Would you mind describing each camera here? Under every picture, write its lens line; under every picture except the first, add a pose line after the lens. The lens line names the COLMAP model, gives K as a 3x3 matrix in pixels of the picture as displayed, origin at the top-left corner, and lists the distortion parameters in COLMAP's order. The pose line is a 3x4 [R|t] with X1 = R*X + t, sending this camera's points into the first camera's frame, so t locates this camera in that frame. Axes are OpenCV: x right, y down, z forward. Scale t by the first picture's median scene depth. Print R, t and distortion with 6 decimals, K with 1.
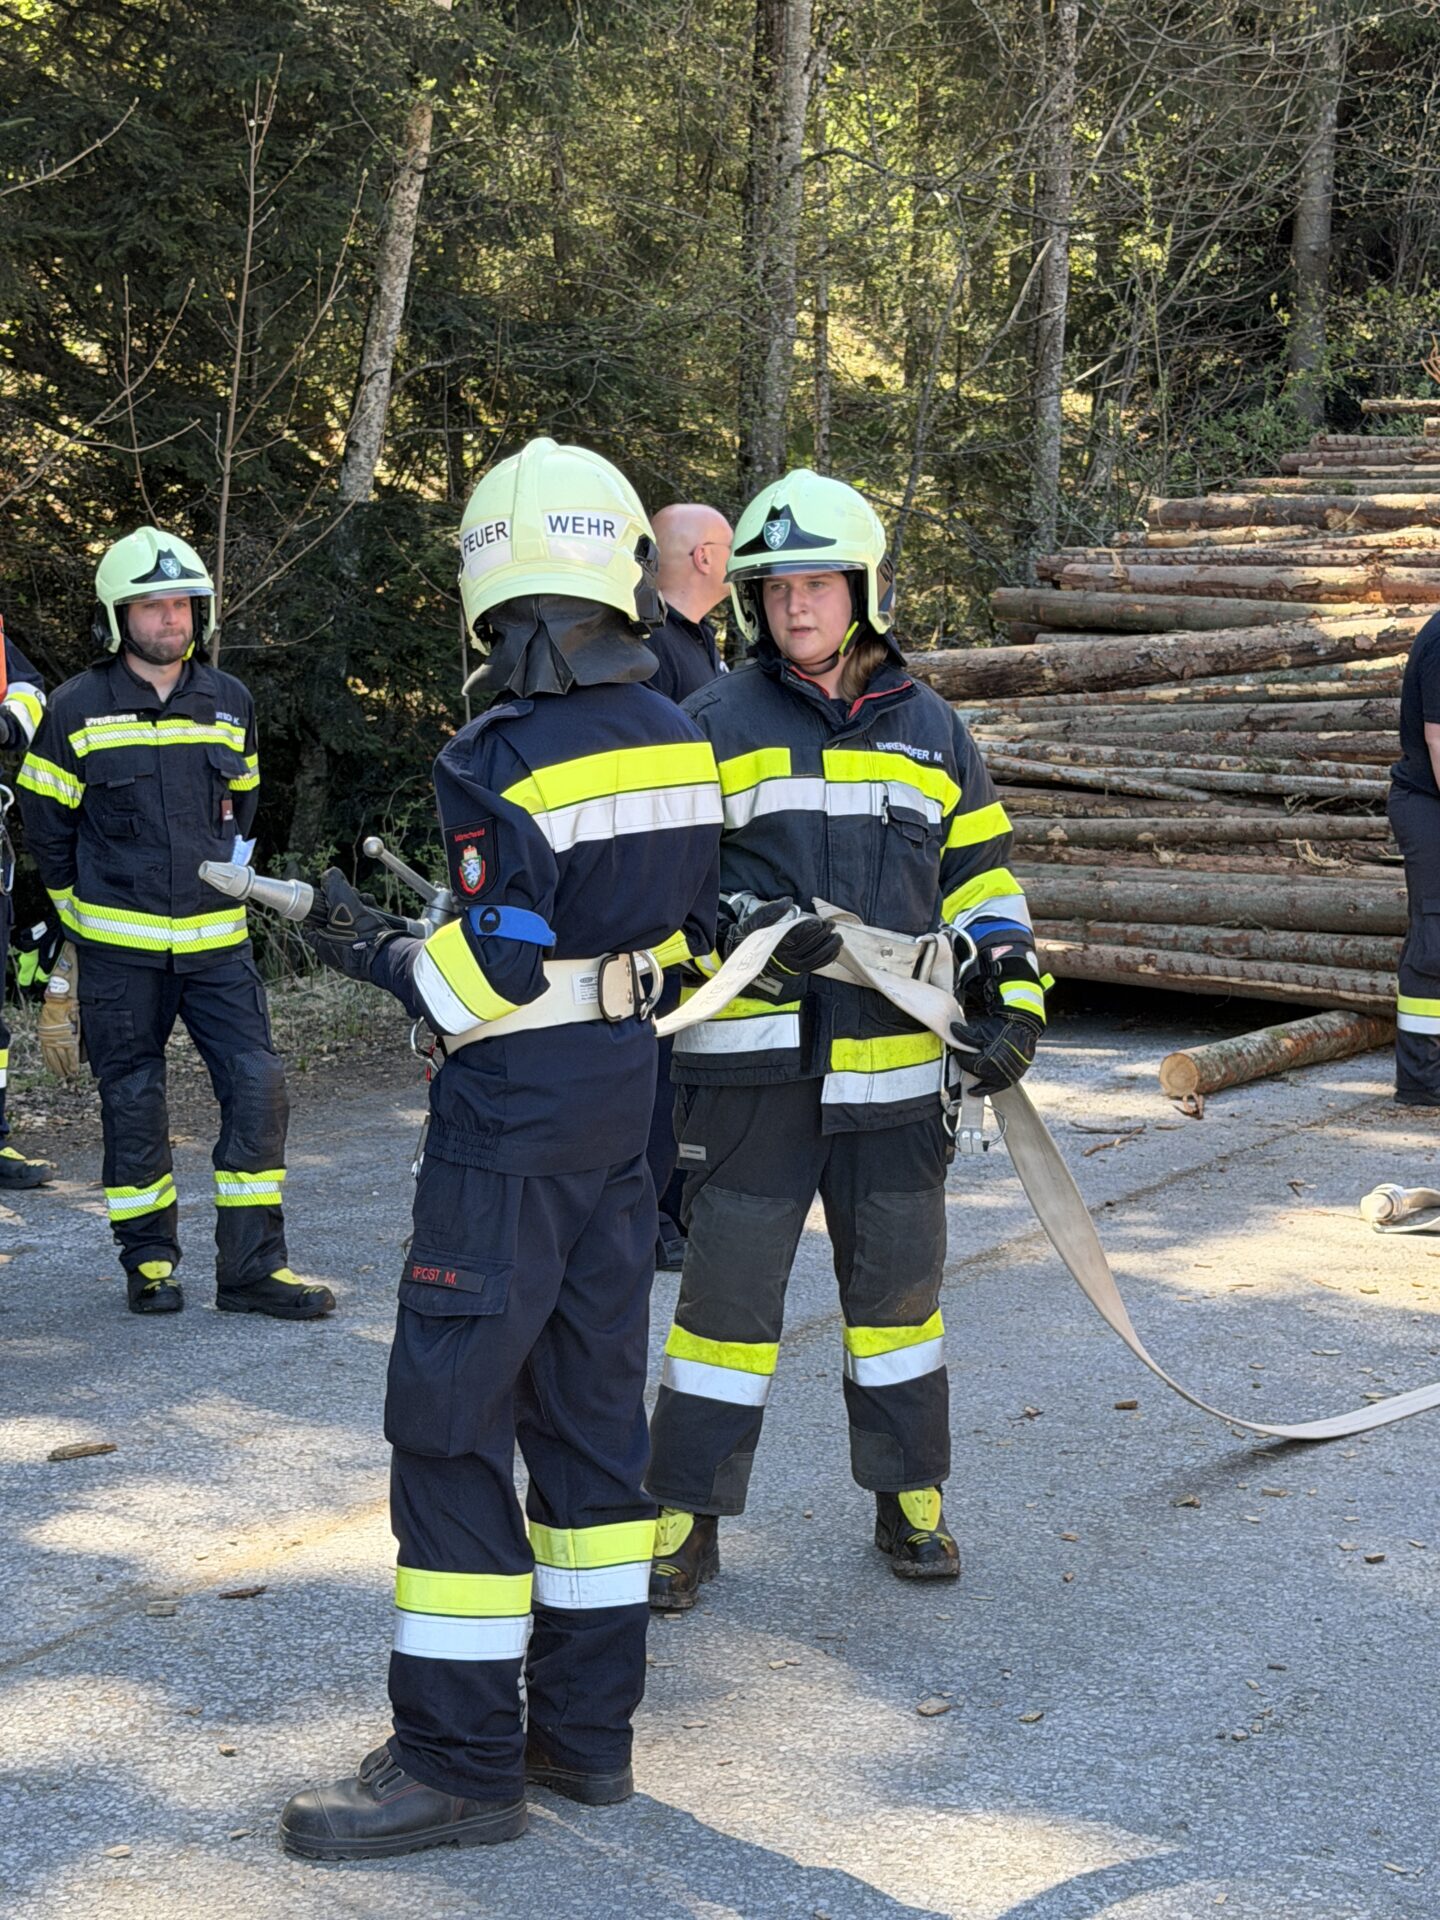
lens RADIAL K [[3501.6, 0, 768.4], [0, 3501.6, 1008.2], [0, 0, 1]] dist [0.160253, -0.079708]
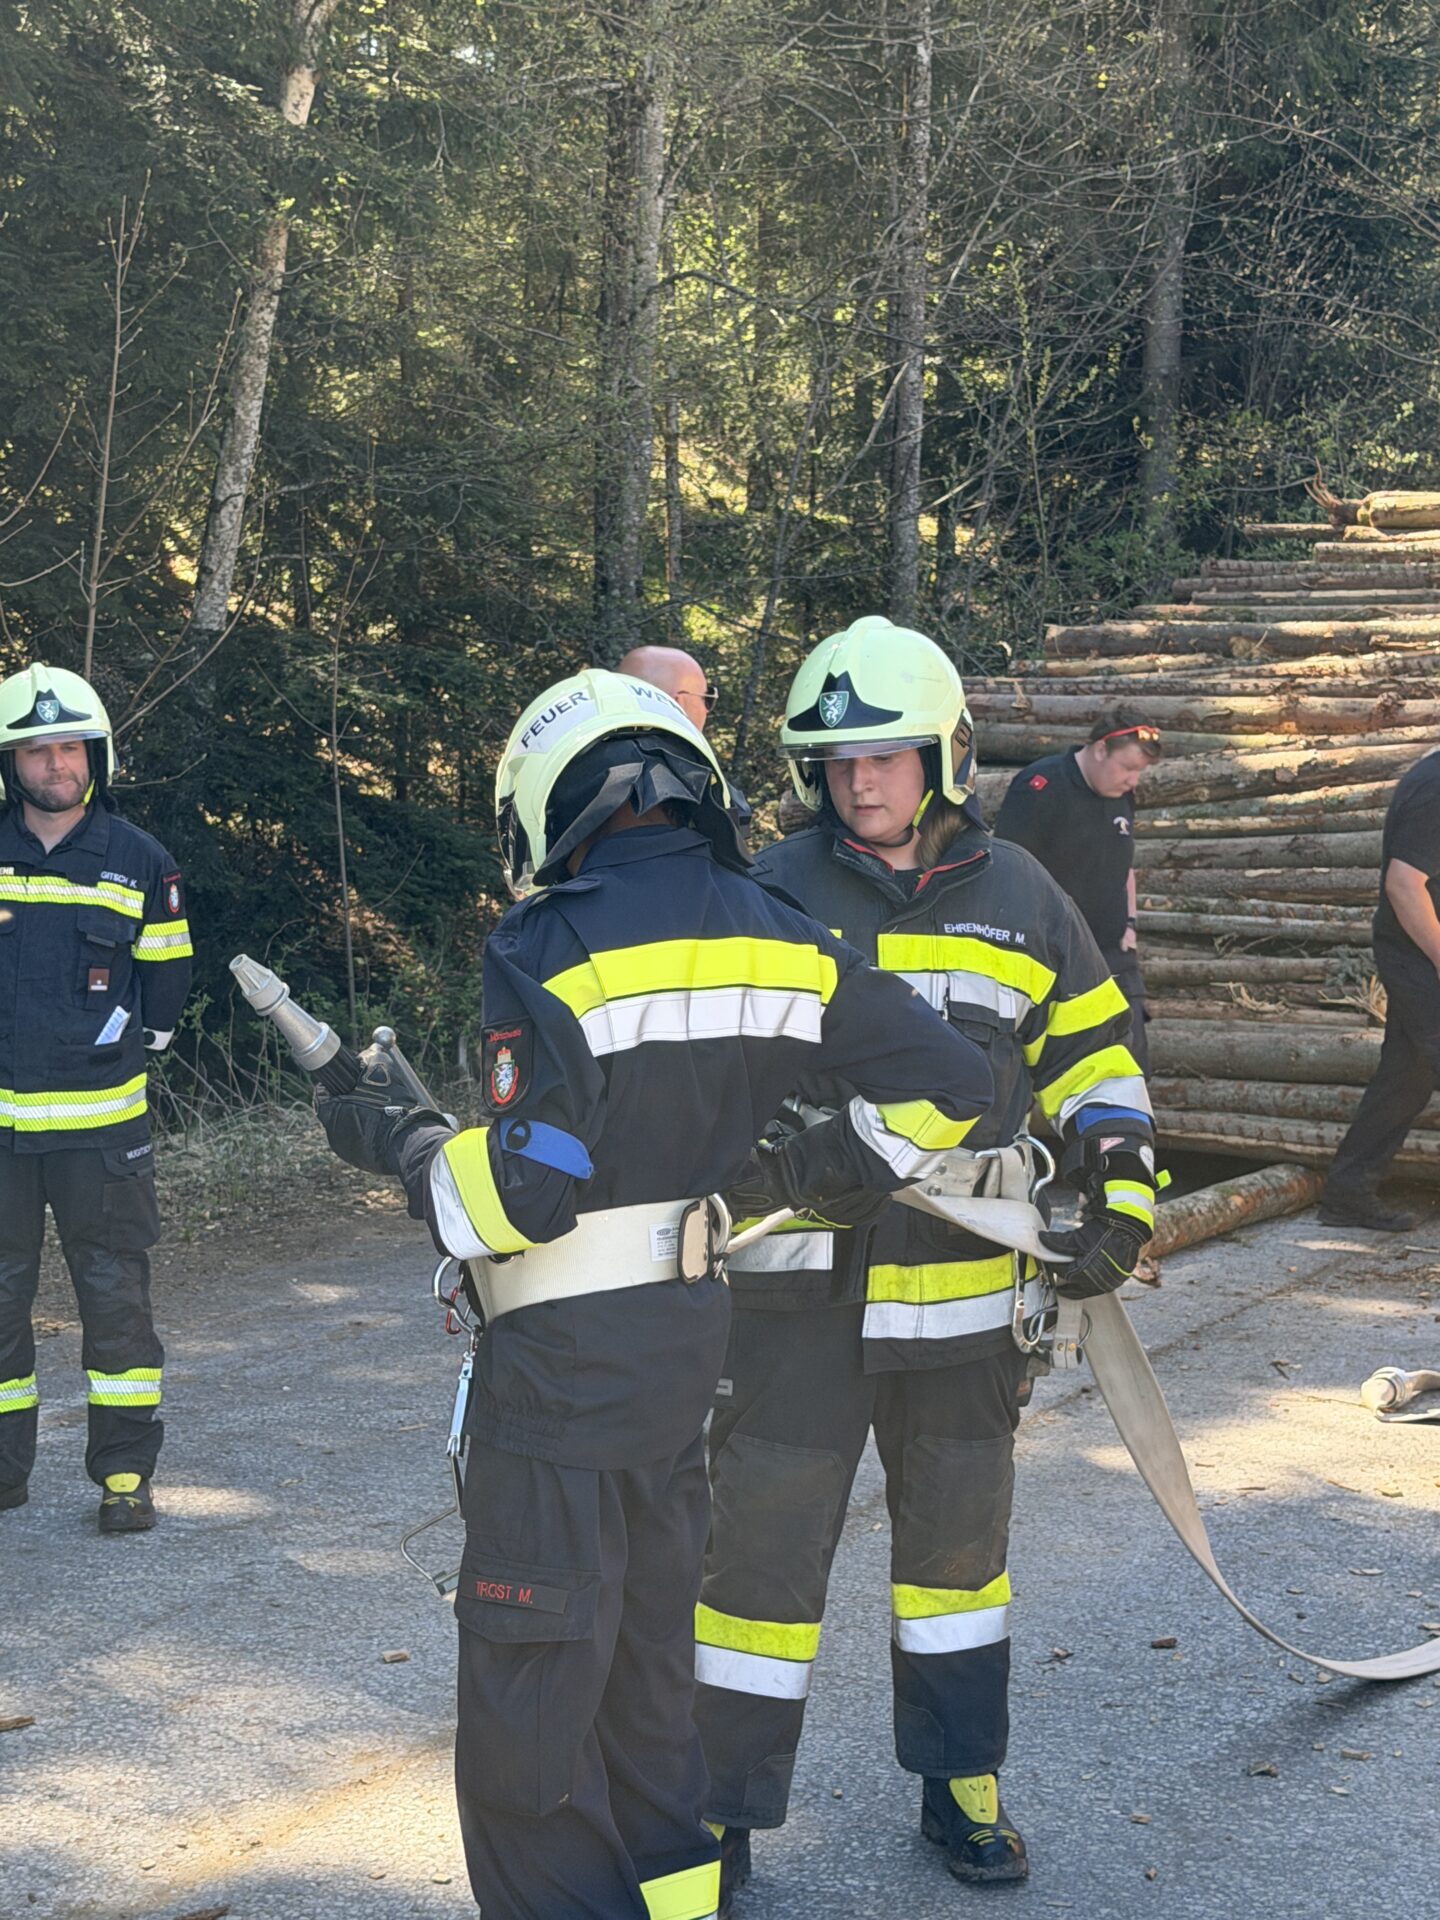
lens RADIAL K [[3501.6, 0, 768.4], [0, 3501.6, 1008.2], [0, 0, 1]] dist [0.160253, -0.079708]
pose [[0.998754, -0.009897, 0.048906, -0.019837], [0.011512, 0.999394, -0.032863, -0.009956], [-0.048551, 0.033385, 0.998263, 0.046894]]
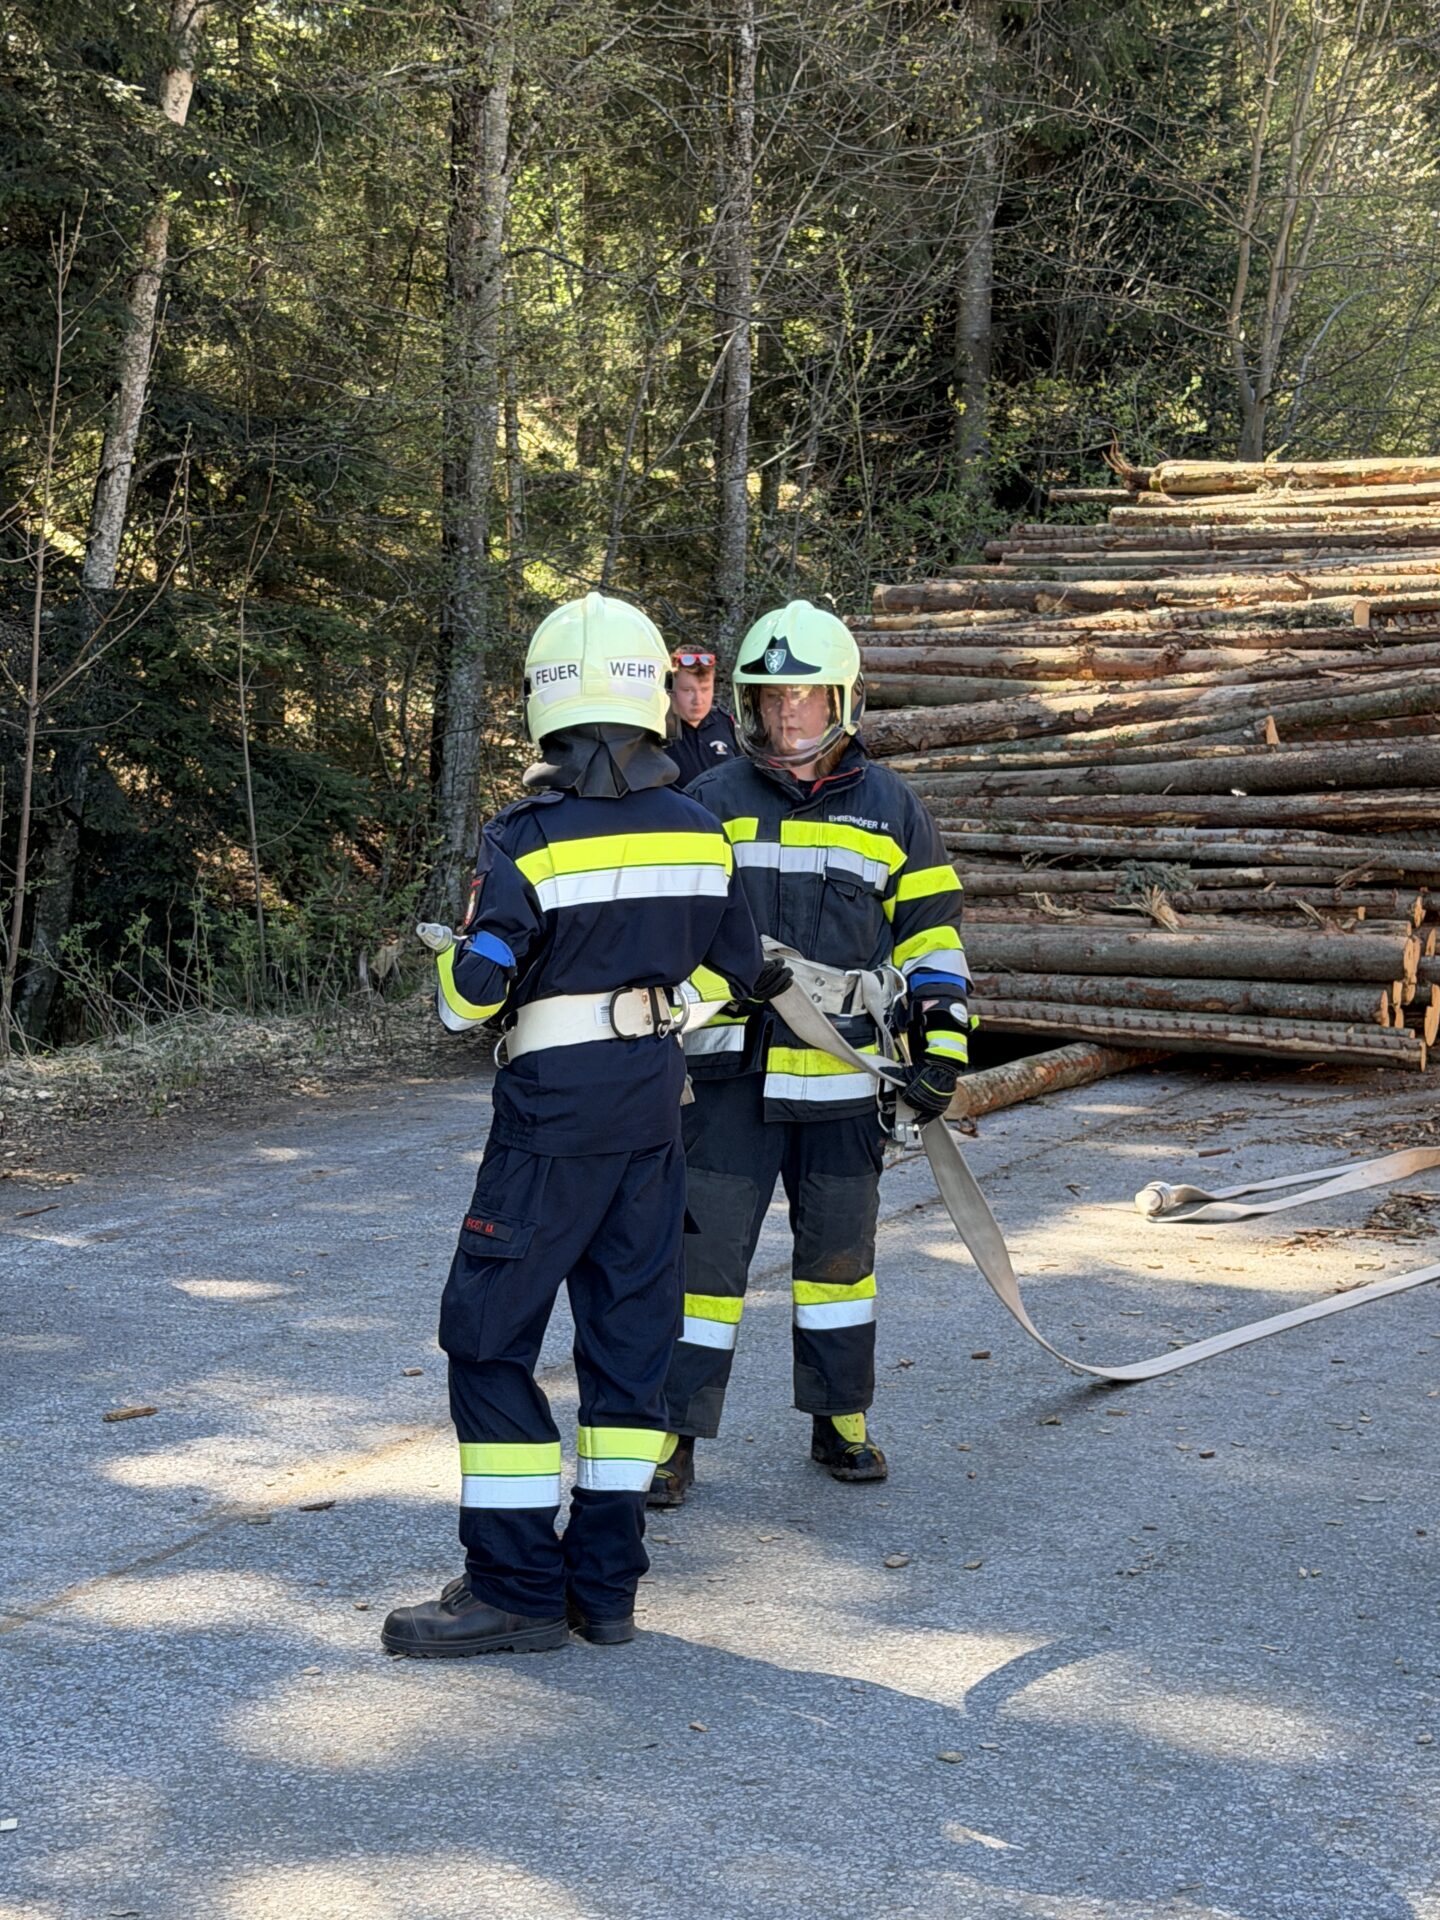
lens RADIAL K [[3494.0, 0, 718.1], [0, 3494.0, 1041.7], [0, 0, 1]] dist [0.147580, -0.077646]
pose [[0.996108, -0.020682, 0.085680, -0.043021], [0.021421, 0.999741, -0.007723, 0.005569], [-0.085498, 0.009528, 0.996293, -0.095876]]
